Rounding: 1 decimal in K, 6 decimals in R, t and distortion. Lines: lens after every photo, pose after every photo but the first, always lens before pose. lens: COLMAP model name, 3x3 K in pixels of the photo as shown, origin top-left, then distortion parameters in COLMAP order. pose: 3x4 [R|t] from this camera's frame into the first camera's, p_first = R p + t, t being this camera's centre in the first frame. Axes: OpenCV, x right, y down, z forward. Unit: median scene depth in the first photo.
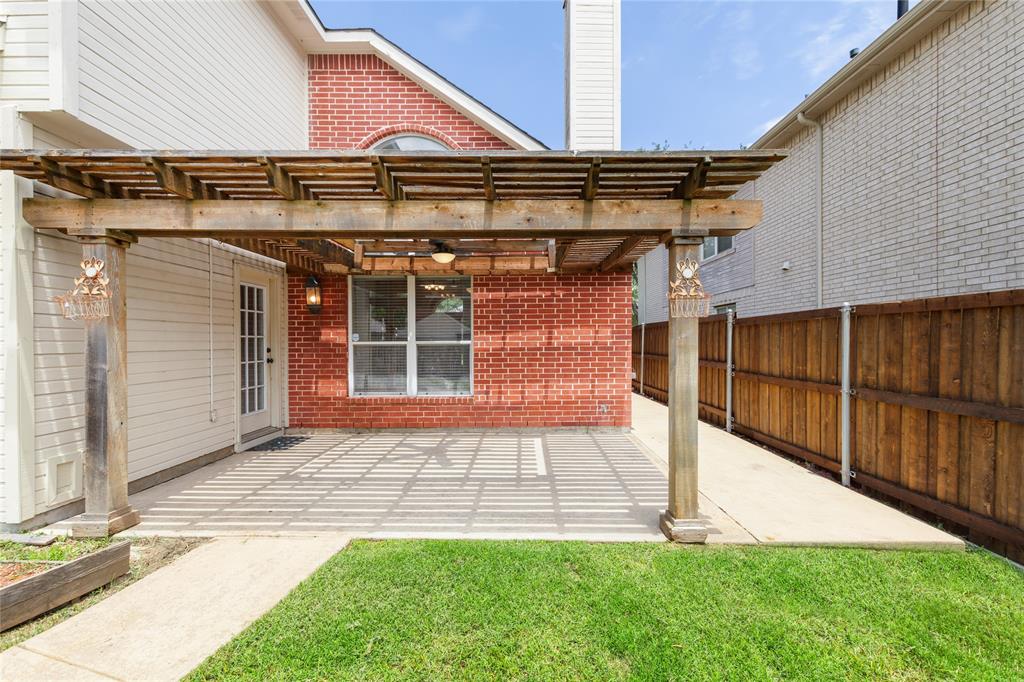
lens RADIAL K [[437.9, 0, 514.8], [0, 437.9, 342.7], [0, 0, 1]] dist [0.007665, -0.001403]
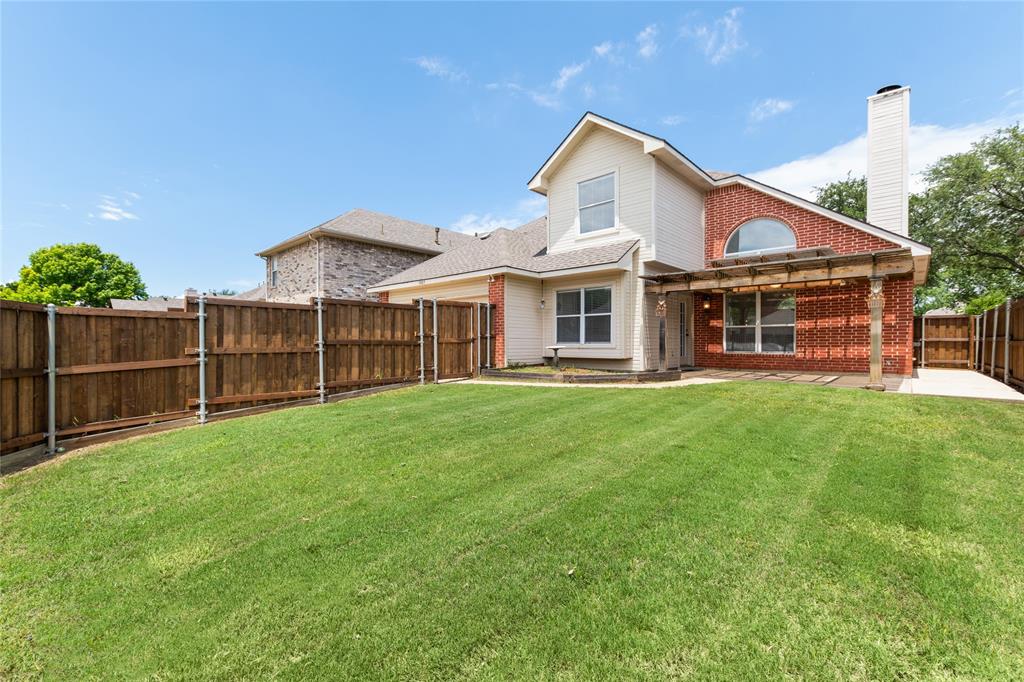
lens RADIAL K [[437.9, 0, 509.1], [0, 437.9, 342.8], [0, 0, 1]] dist [0.007665, -0.001403]
pose [[0.737781, 0.004830, -0.675023, 0.266137], [-0.005383, 0.999985, 0.001272, 0.079361], [0.675018, 0.002695, 0.737796, -1.196301]]
